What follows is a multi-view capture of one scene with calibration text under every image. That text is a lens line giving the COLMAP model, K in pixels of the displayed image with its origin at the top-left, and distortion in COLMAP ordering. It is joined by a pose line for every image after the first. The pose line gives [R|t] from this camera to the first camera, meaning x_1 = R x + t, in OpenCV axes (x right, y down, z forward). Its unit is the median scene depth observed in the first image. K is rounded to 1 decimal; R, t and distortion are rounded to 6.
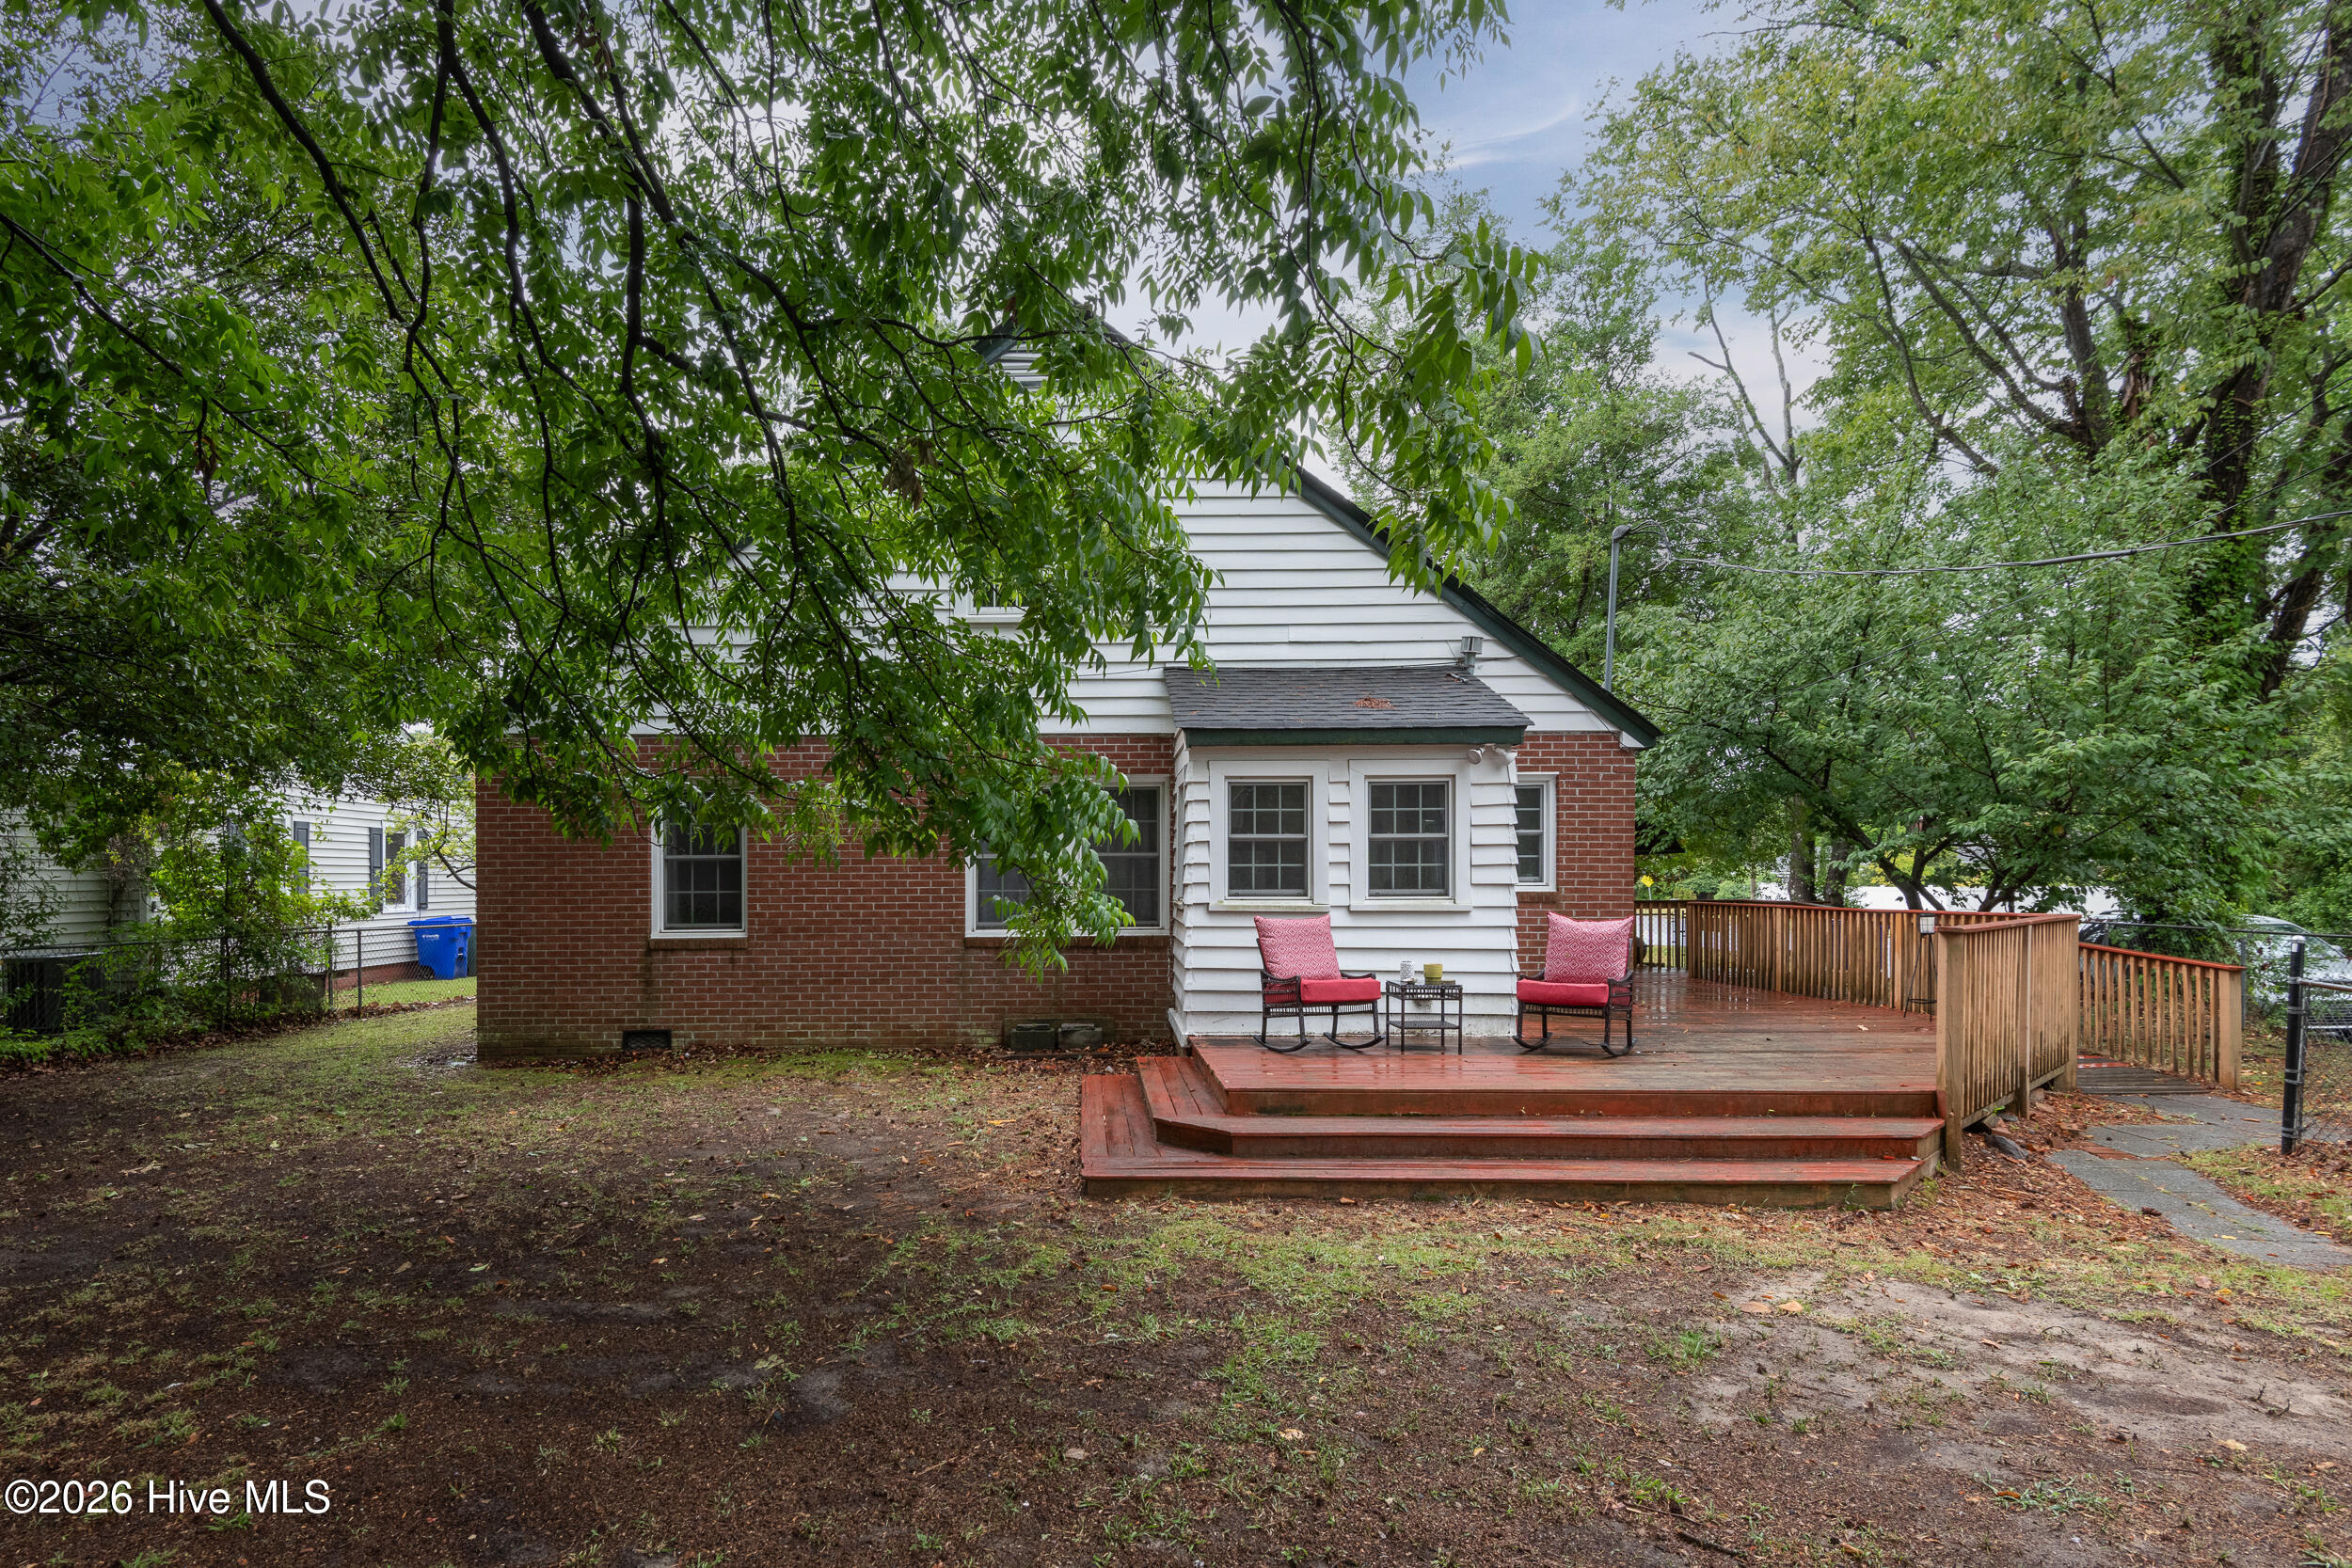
lens RADIAL K [[1258.8, 0, 1092.6], [0, 1258.8, 890.1], [0, 0, 1]] dist [0.009879, -0.003889]
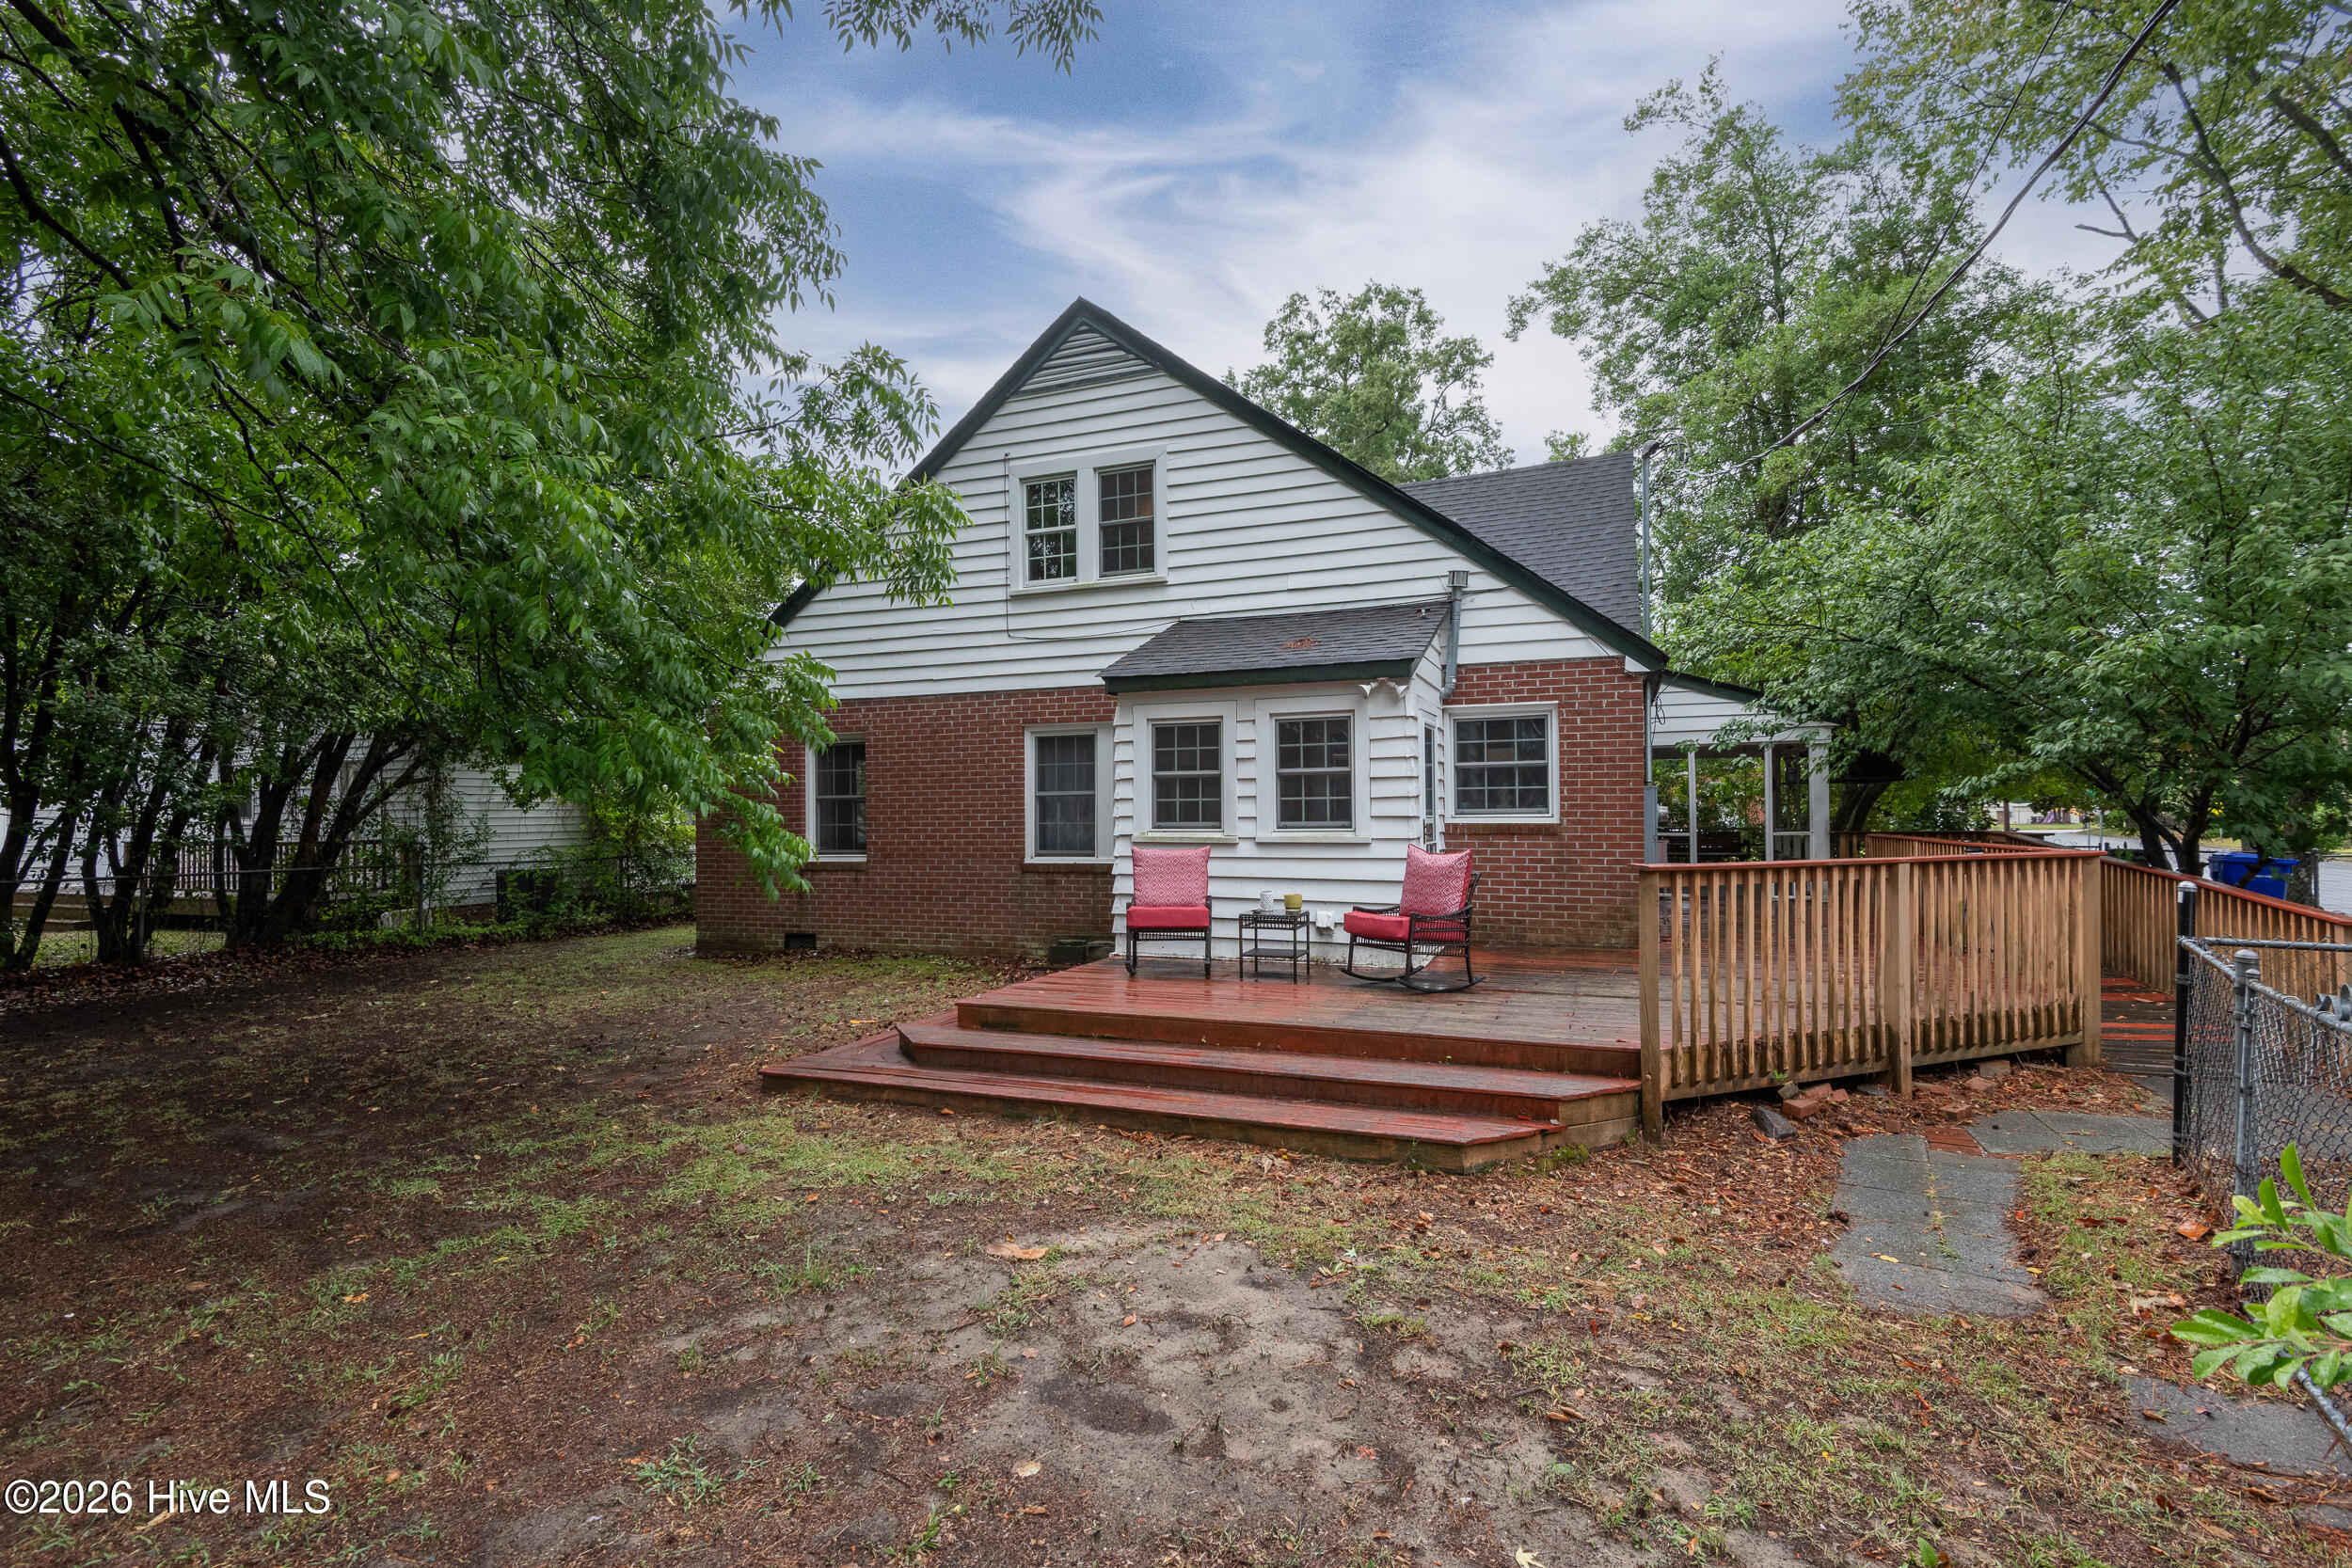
lens RADIAL K [[1092.8, 0, 1186.7], [0, 1092.8, 800.3], [0, 0, 1]] dist [0.013749, -0.001740]
pose [[0.935391, -0.009714, -0.353482, 0.474527], [0.003325, 0.999820, -0.018679, -0.001670], [0.353600, 0.016297, 0.935255, 0.121837]]
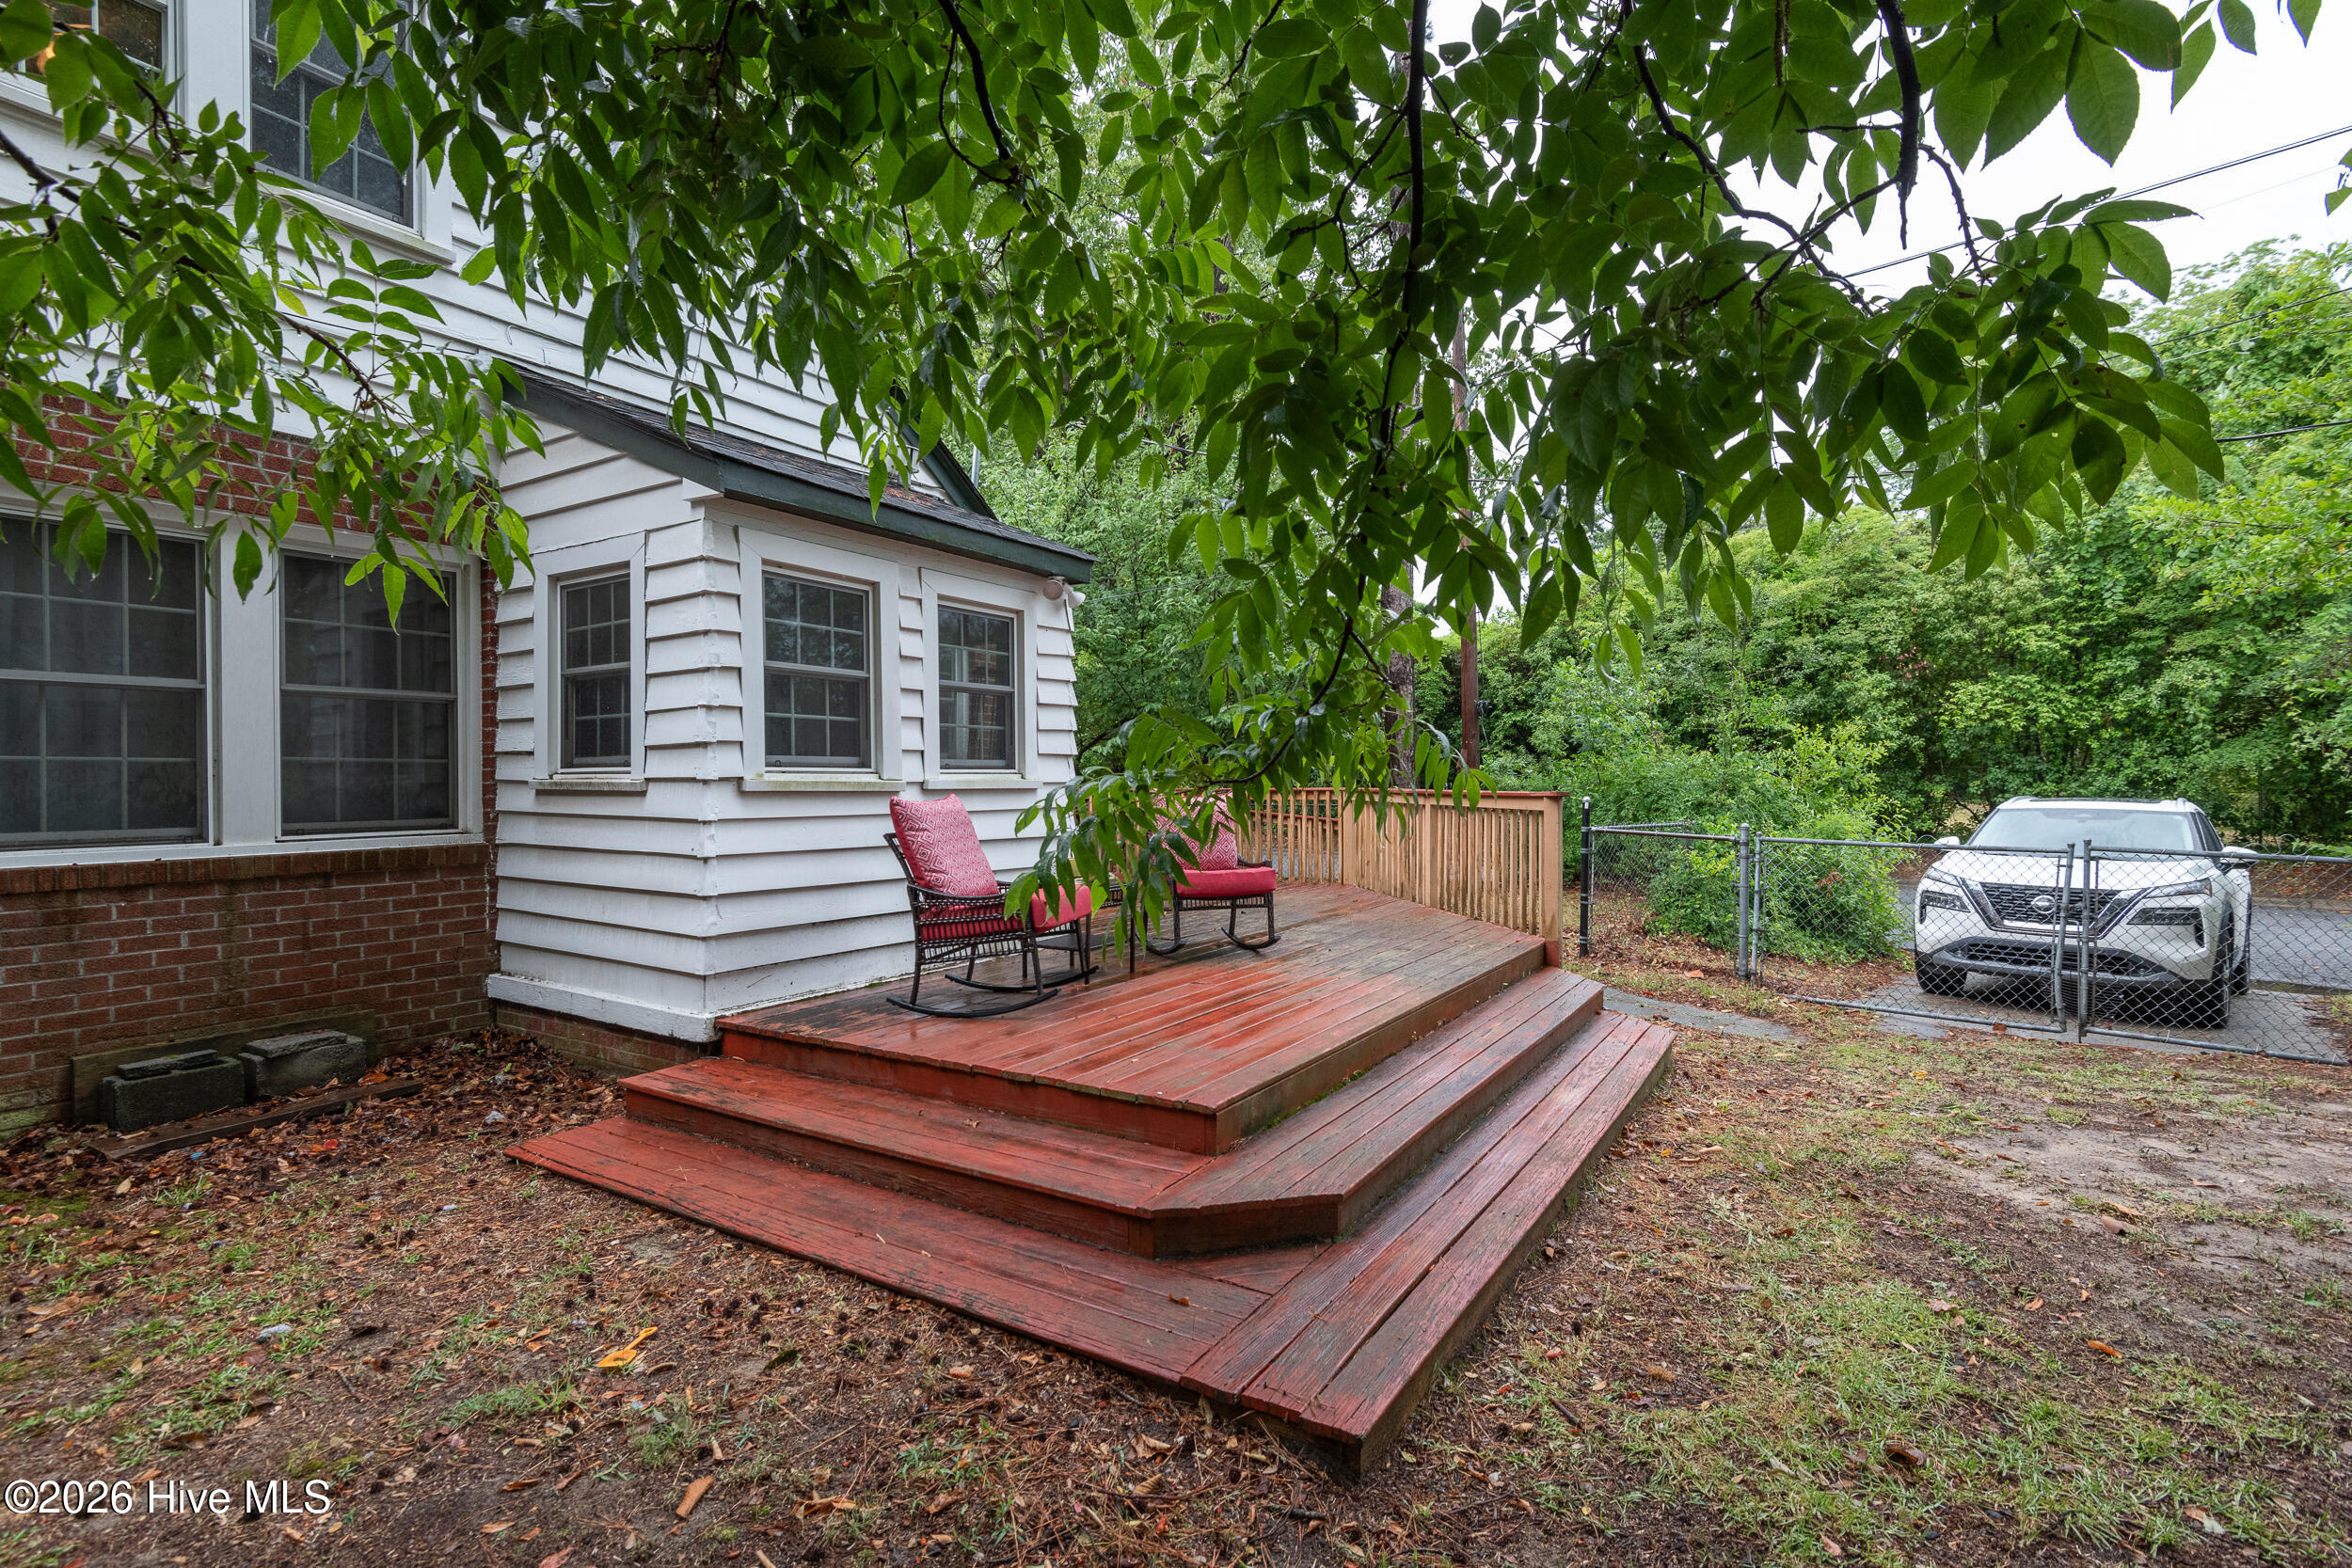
lens RADIAL K [[1092.8, 0, 1178.1], [0, 1092.8, 780.0], [0, 0, 1]] dist [0.013749, -0.001740]
pose [[0.516634, -0.005542, 0.856188, -0.230252], [0.001878, 0.999984, 0.005340, 0.008678], [-0.856204, -0.001151, 0.516636, 0.575414]]
